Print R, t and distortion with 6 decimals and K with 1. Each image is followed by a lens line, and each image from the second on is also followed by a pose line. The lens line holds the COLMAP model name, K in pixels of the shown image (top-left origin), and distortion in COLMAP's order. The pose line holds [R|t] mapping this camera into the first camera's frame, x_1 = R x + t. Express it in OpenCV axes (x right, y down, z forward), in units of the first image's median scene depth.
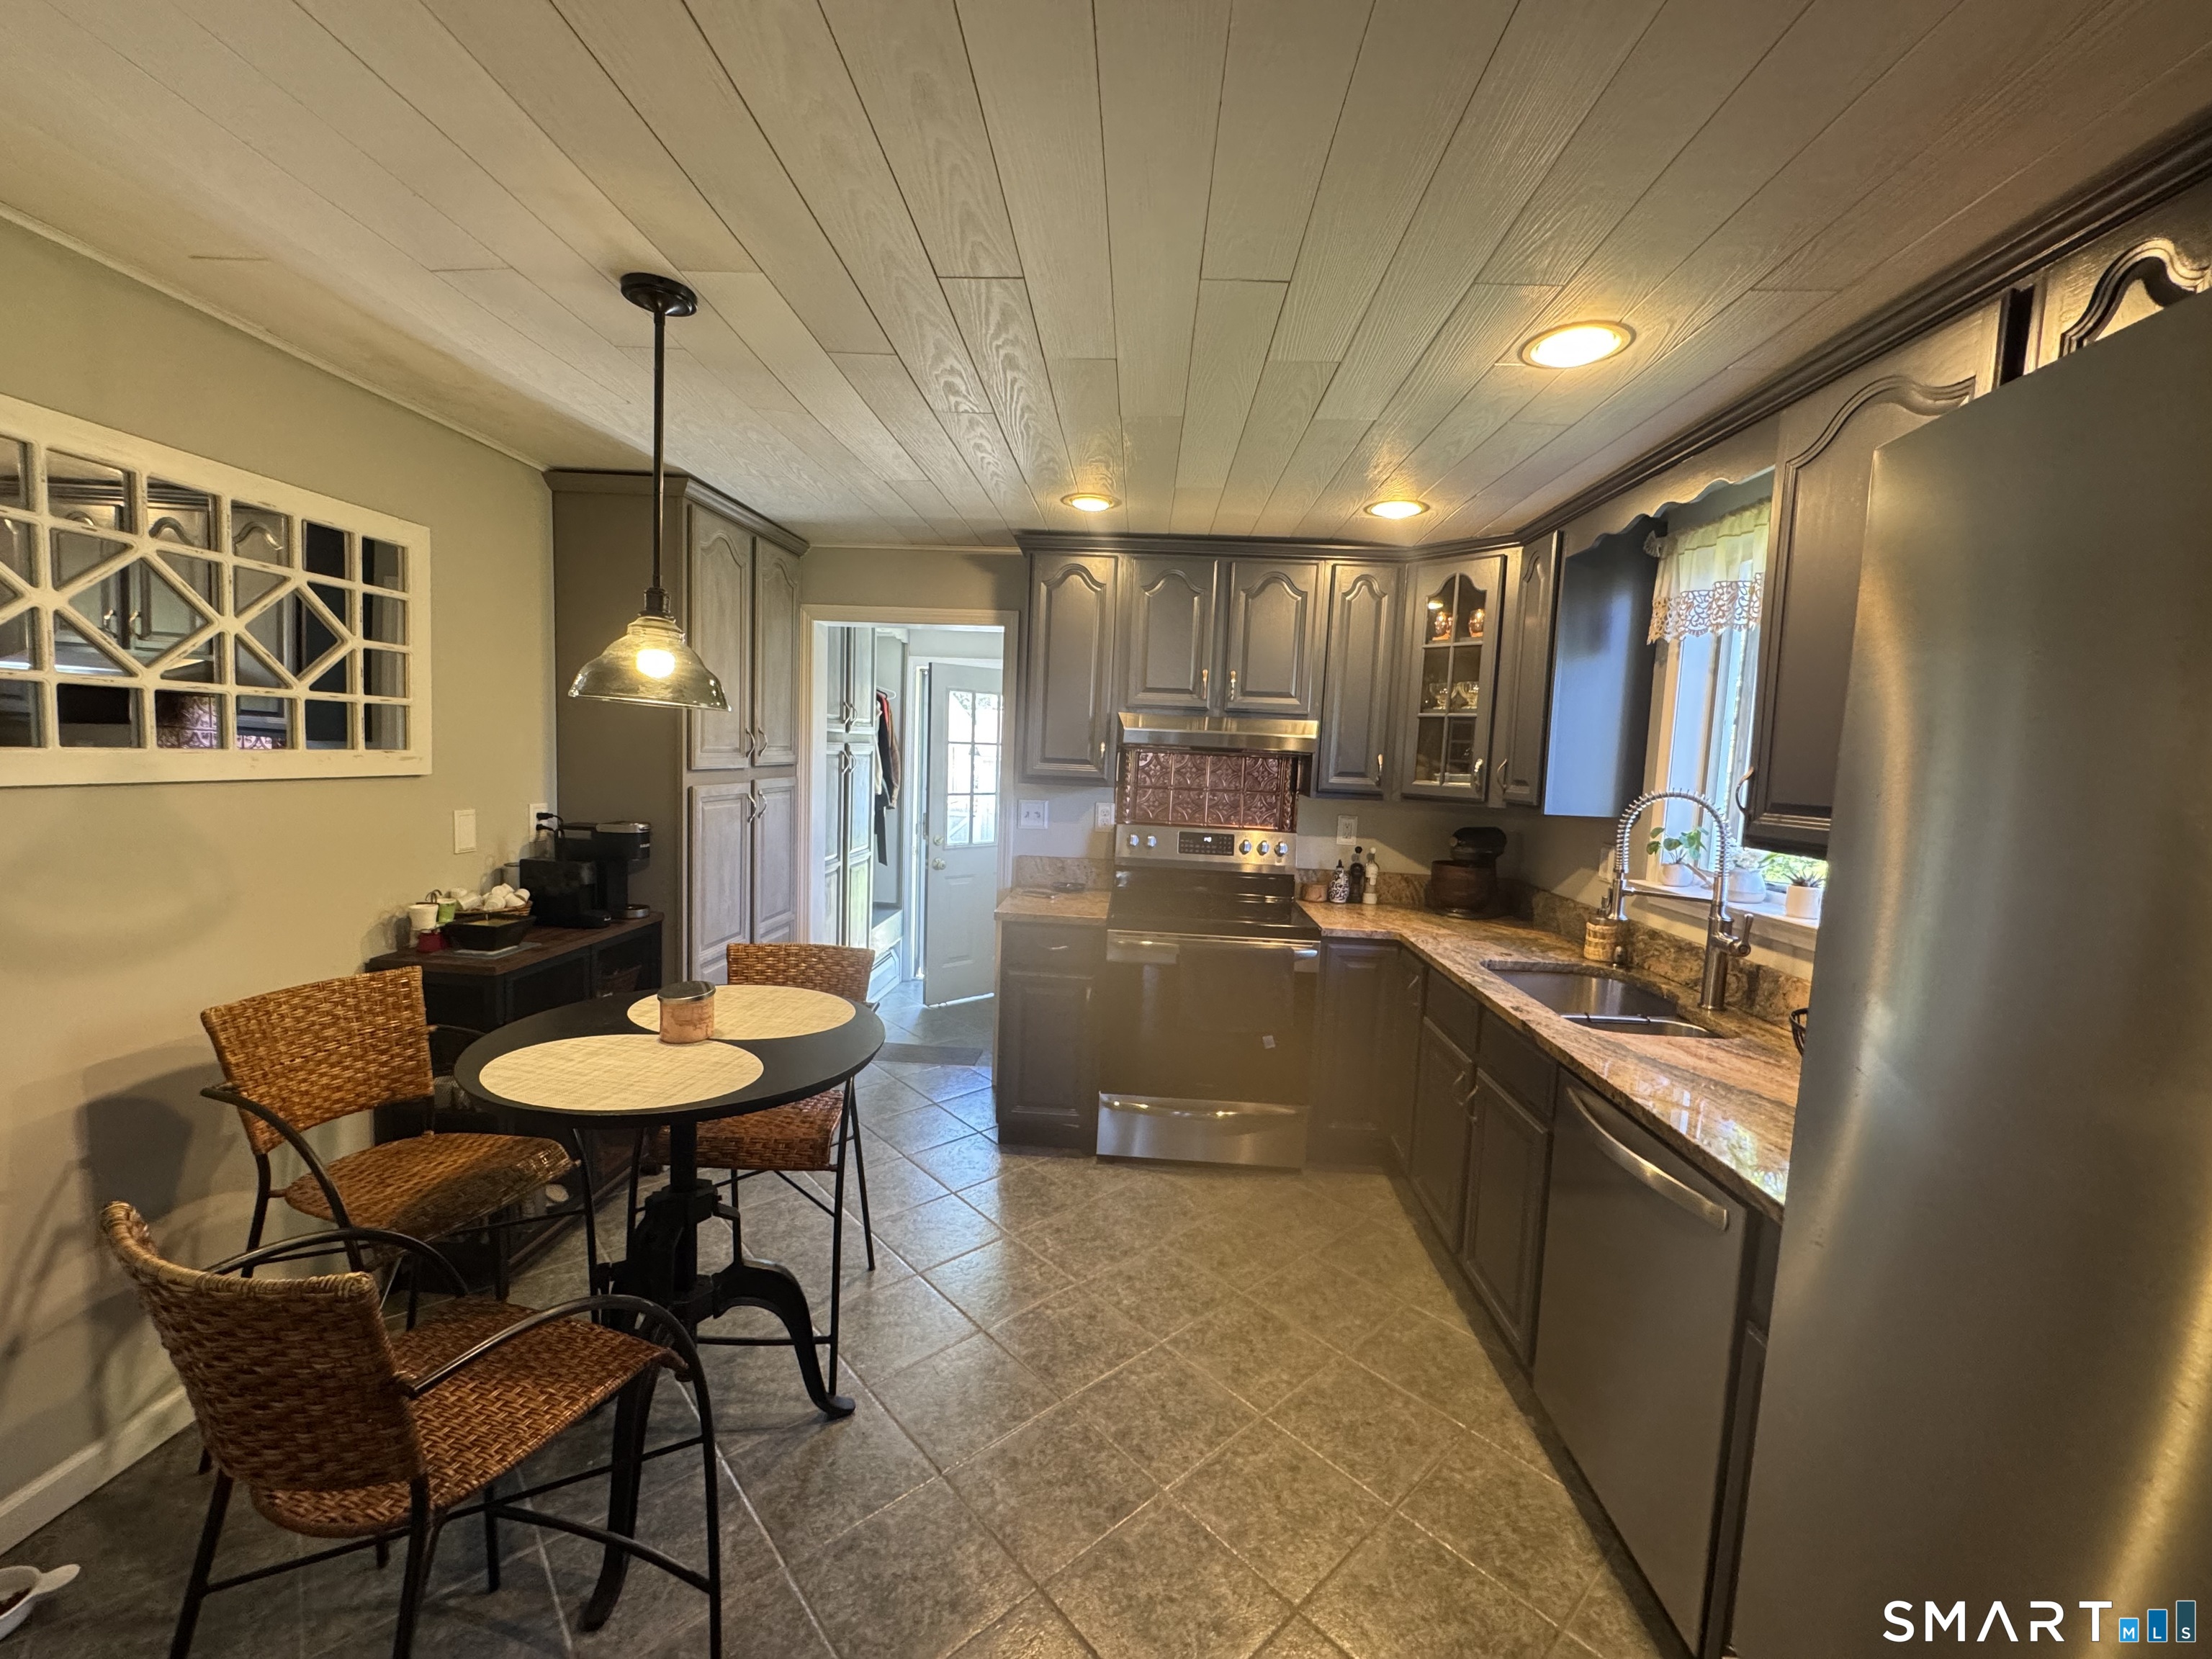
lens RADIAL K [[885.5, 0, 1103.9], [0, 885.5, 831.2], [0, 0, 1]] dist [-0.001685, -0.000345]
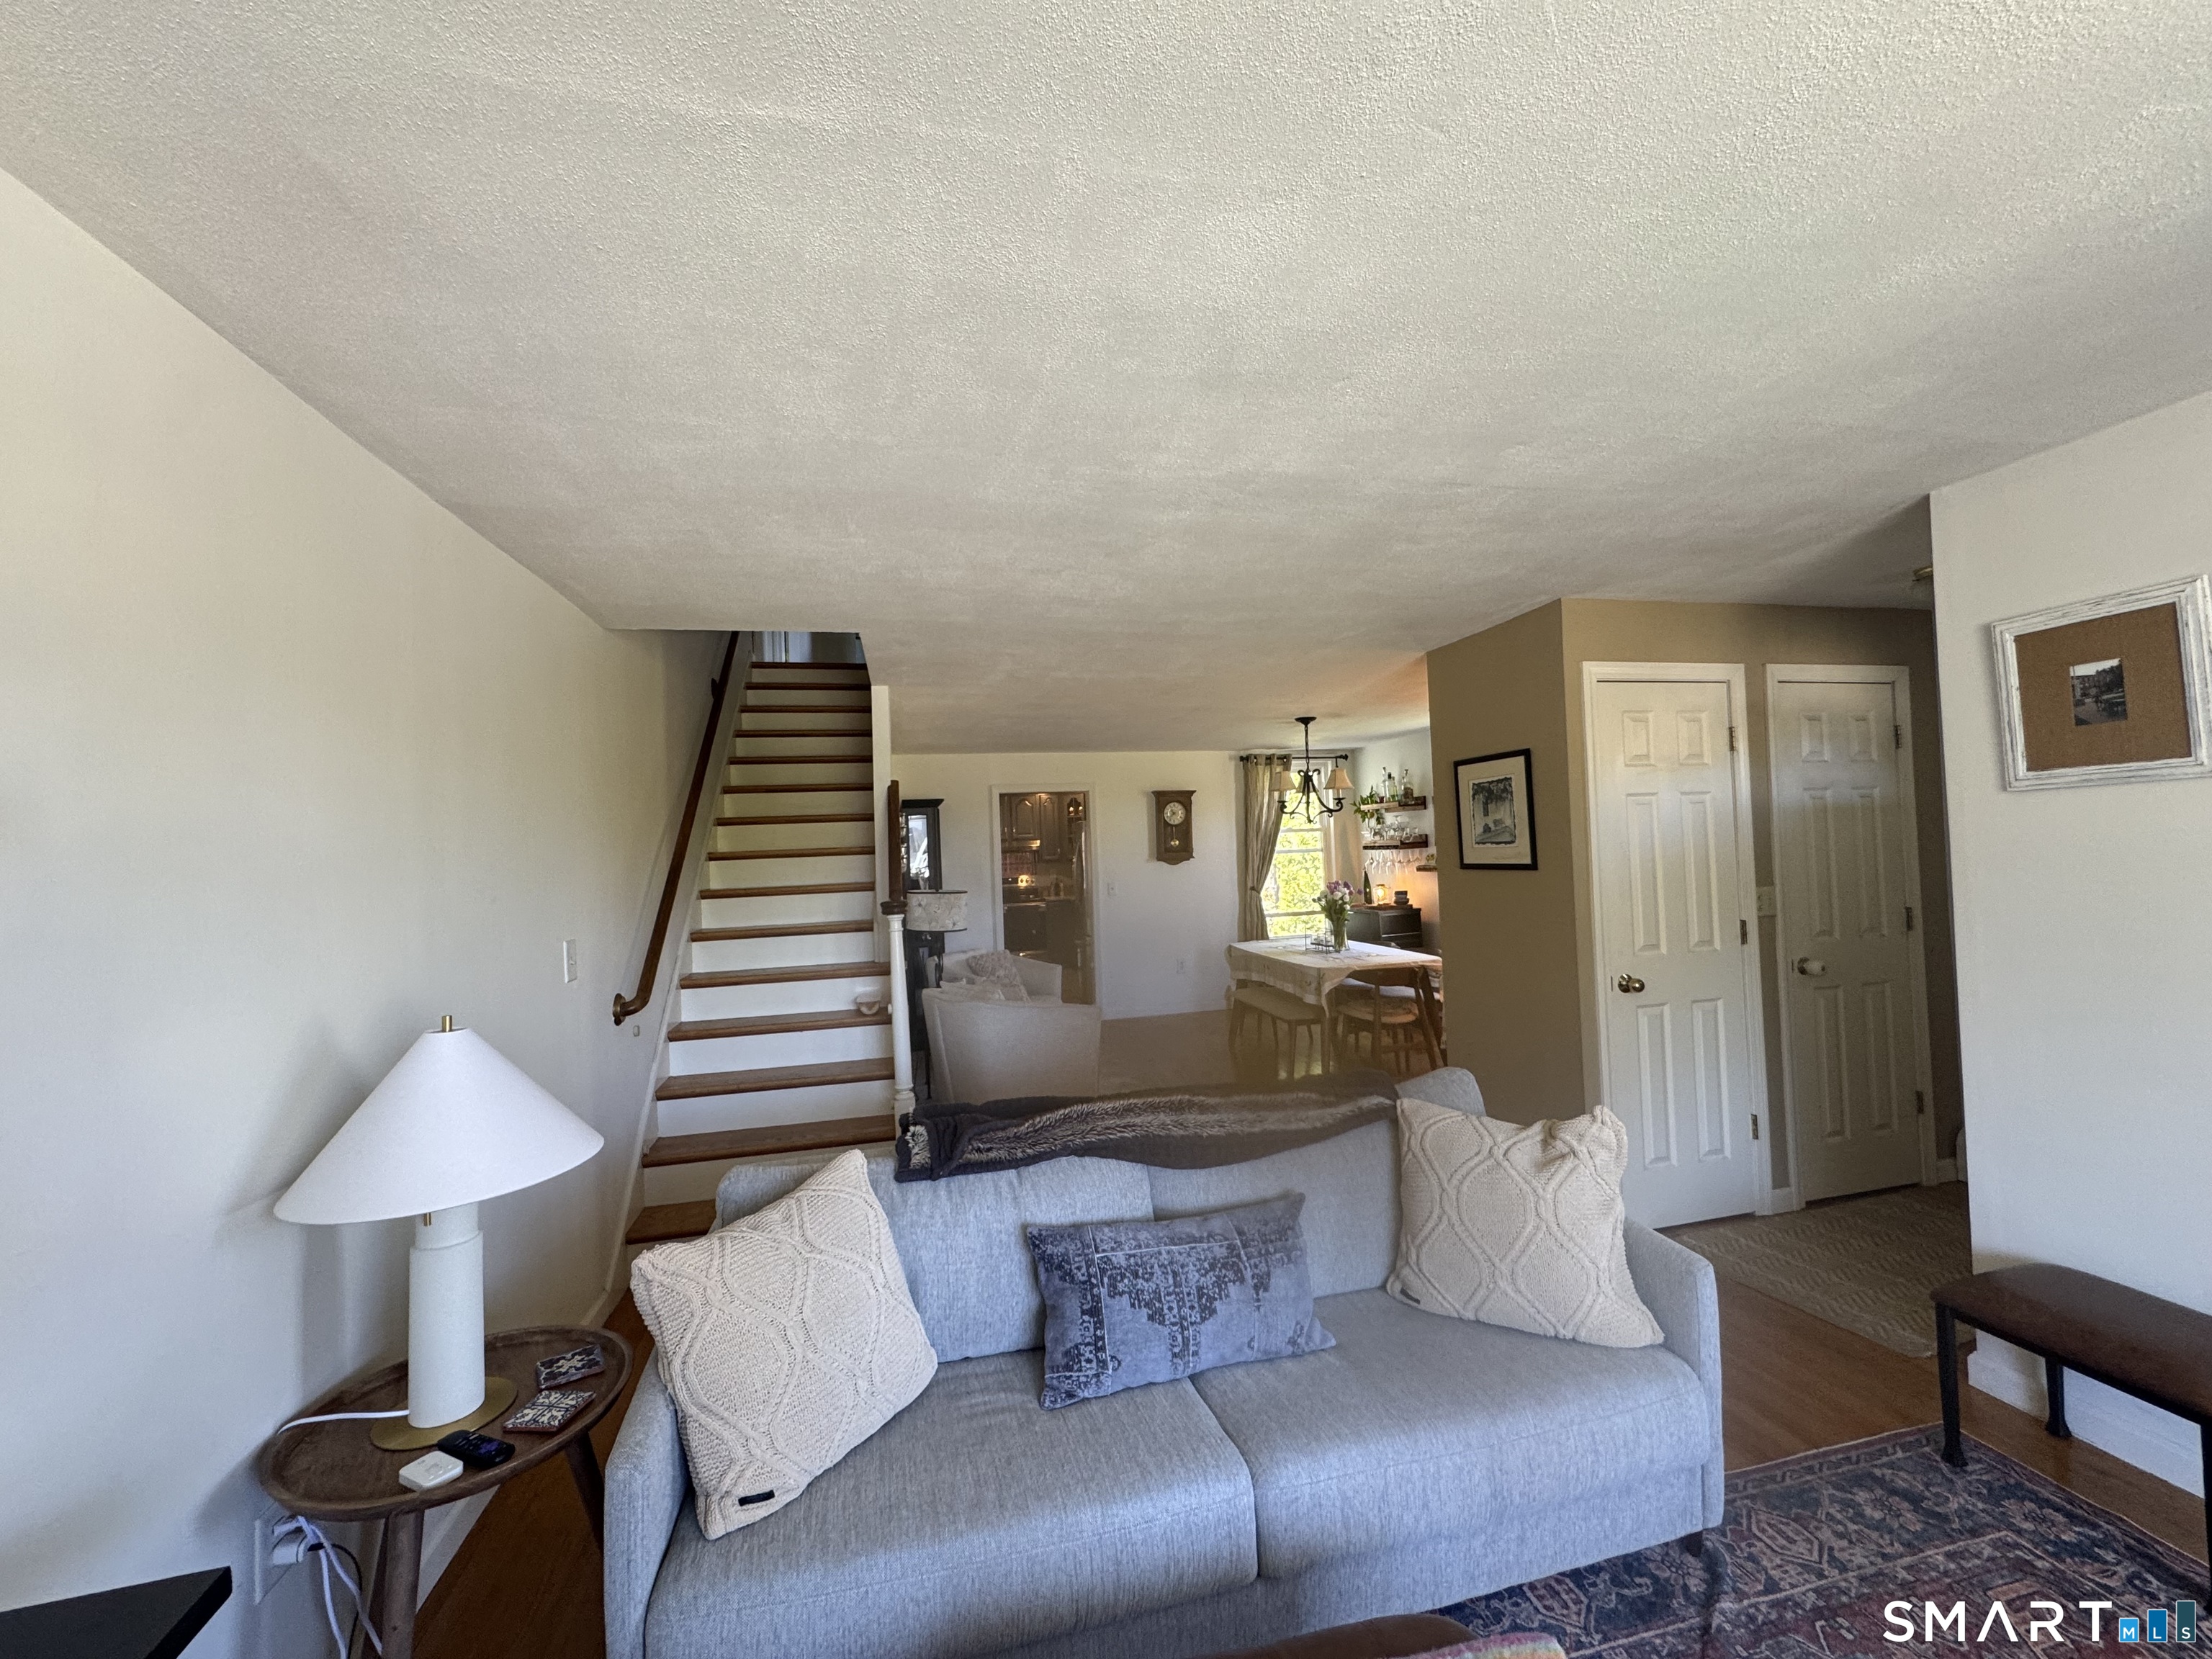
lens RADIAL K [[885.5, 0, 1103.9], [0, 885.5, 831.2], [0, 0, 1]] dist [-0.001685, -0.000345]
pose [[0.959165, -0.074877, 0.272757, -0.443430], [0.104135, 0.990073, -0.094400, 0.185782], [-0.262981, 0.118949, 0.957440, -2.306844]]
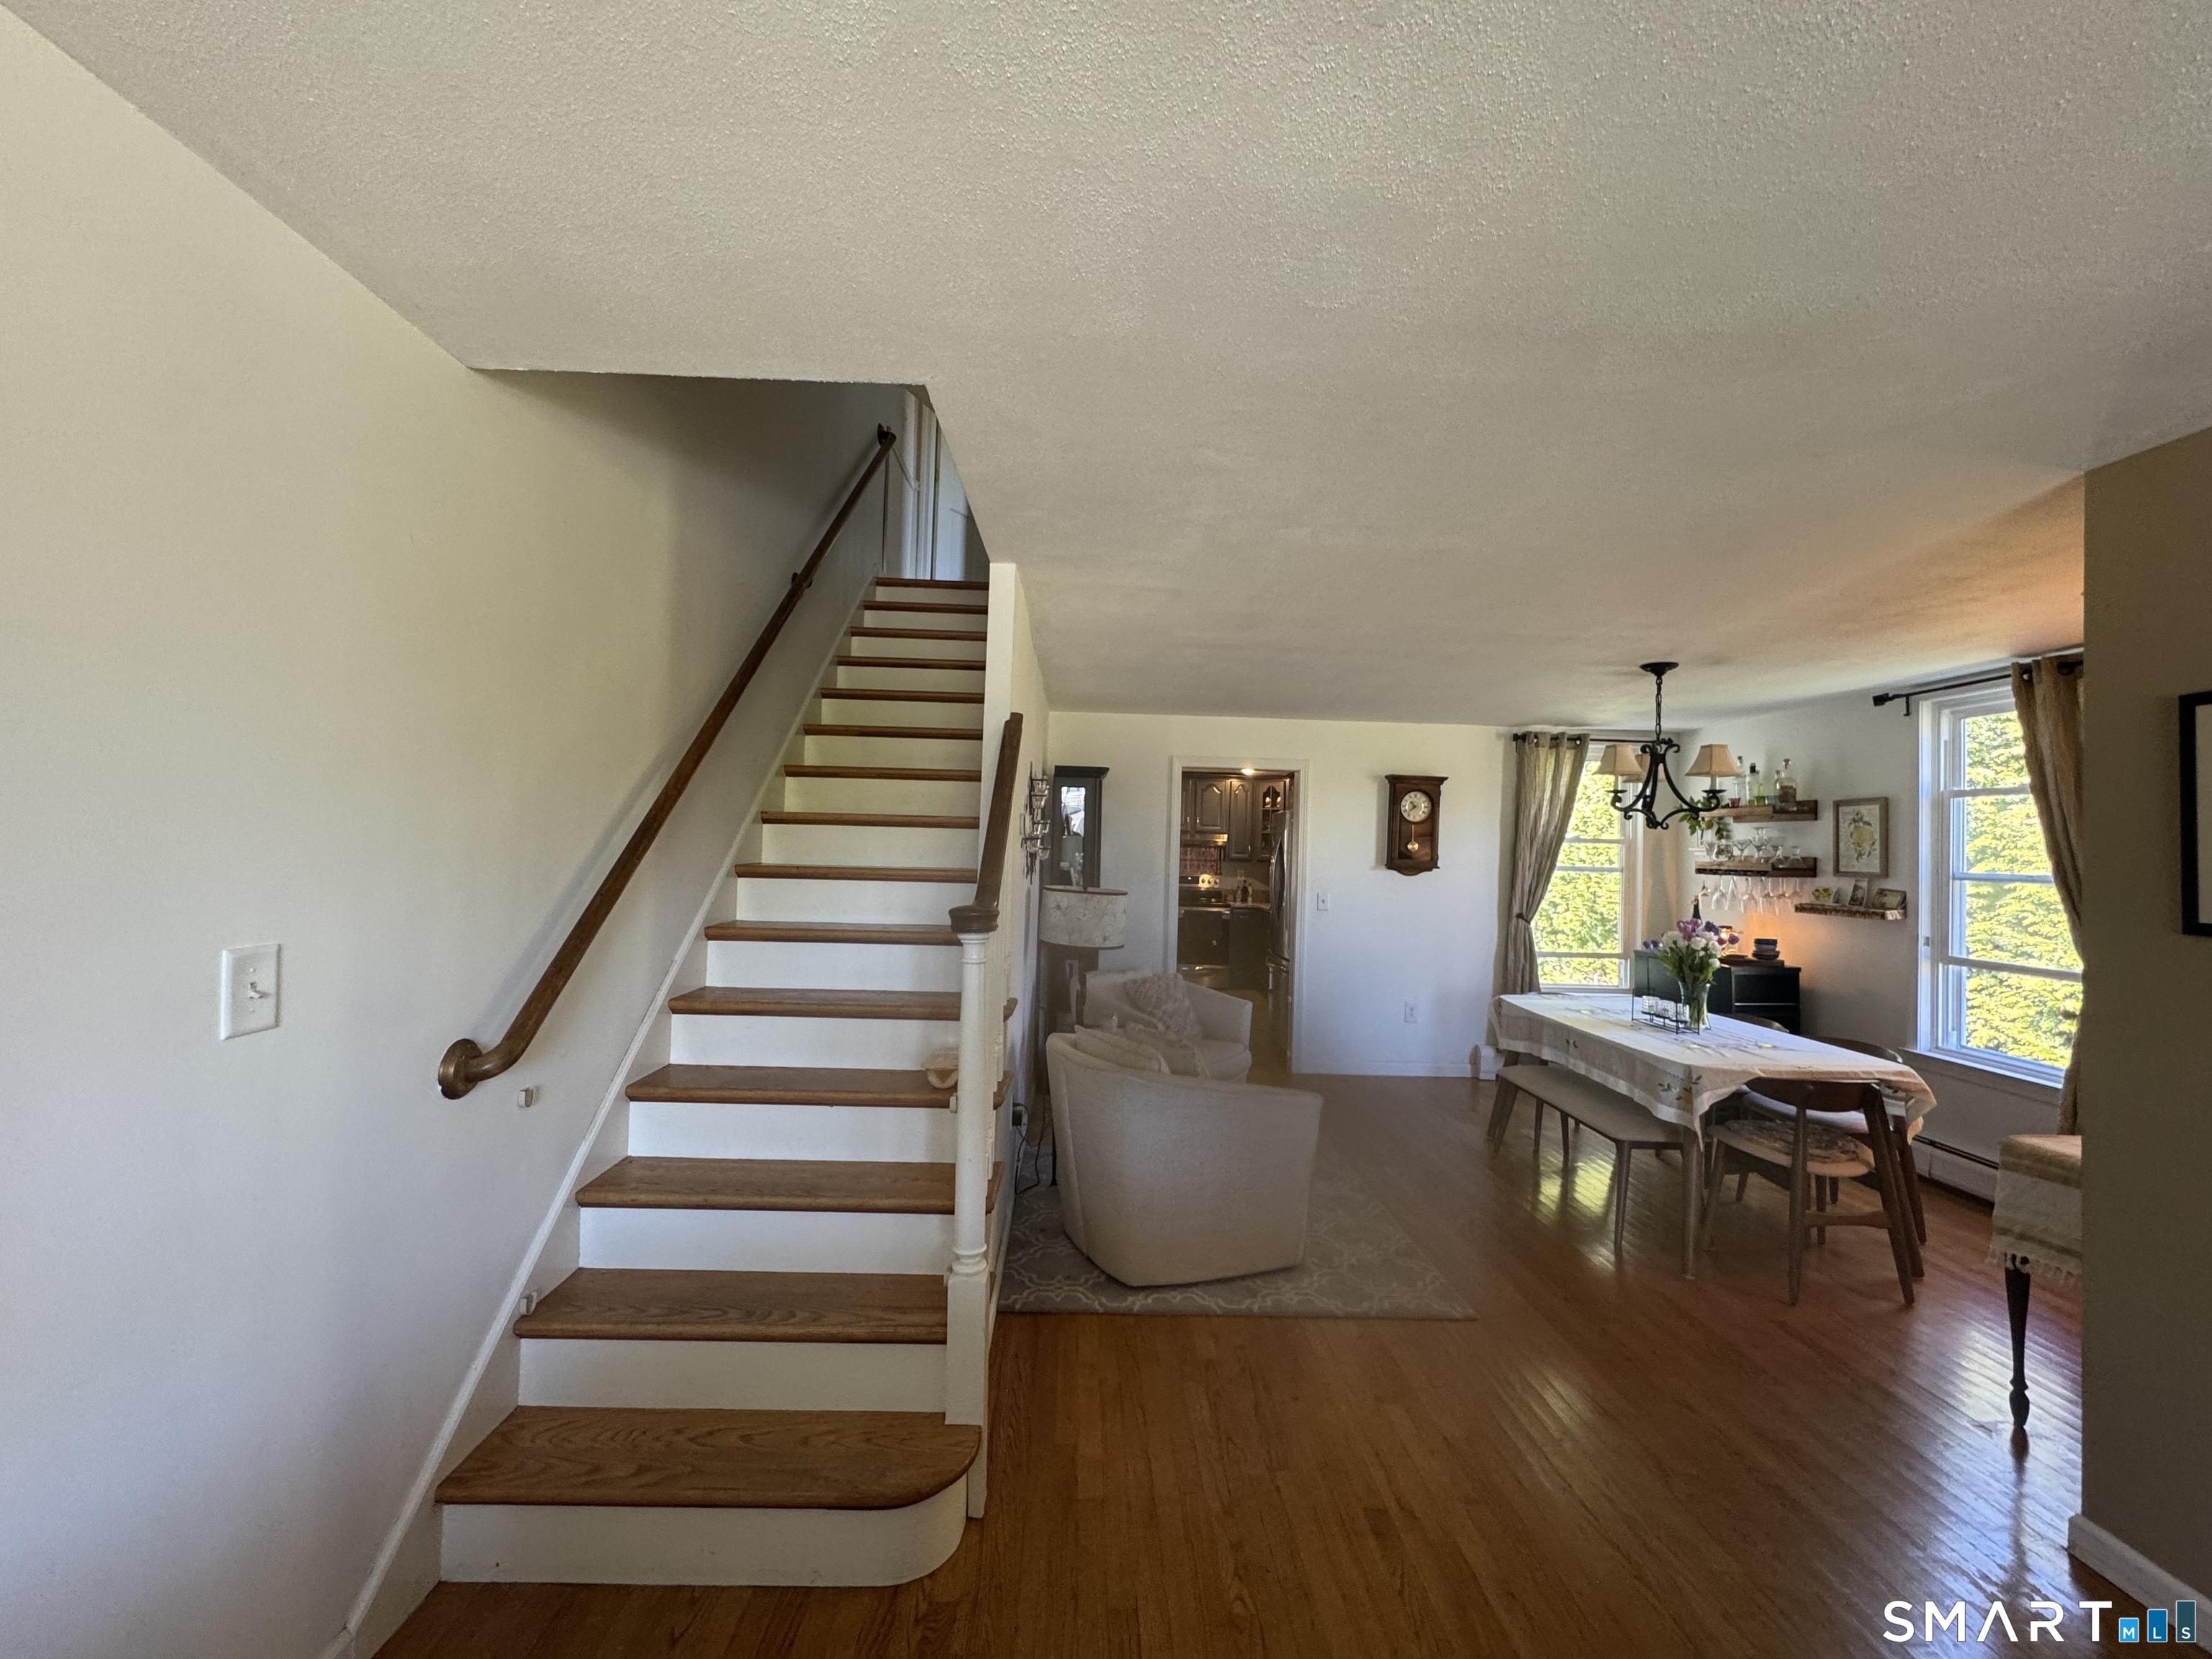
lens RADIAL K [[885.5, 0, 1103.9], [0, 885.5, 831.2], [0, 0, 1]] dist [-0.001685, -0.000345]
pose [[0.997423, -0.013805, 0.070406, -0.356265], [0.021151, 0.994280, -0.104687, 0.154877], [-0.068558, 0.105906, 0.992010, -1.803672]]
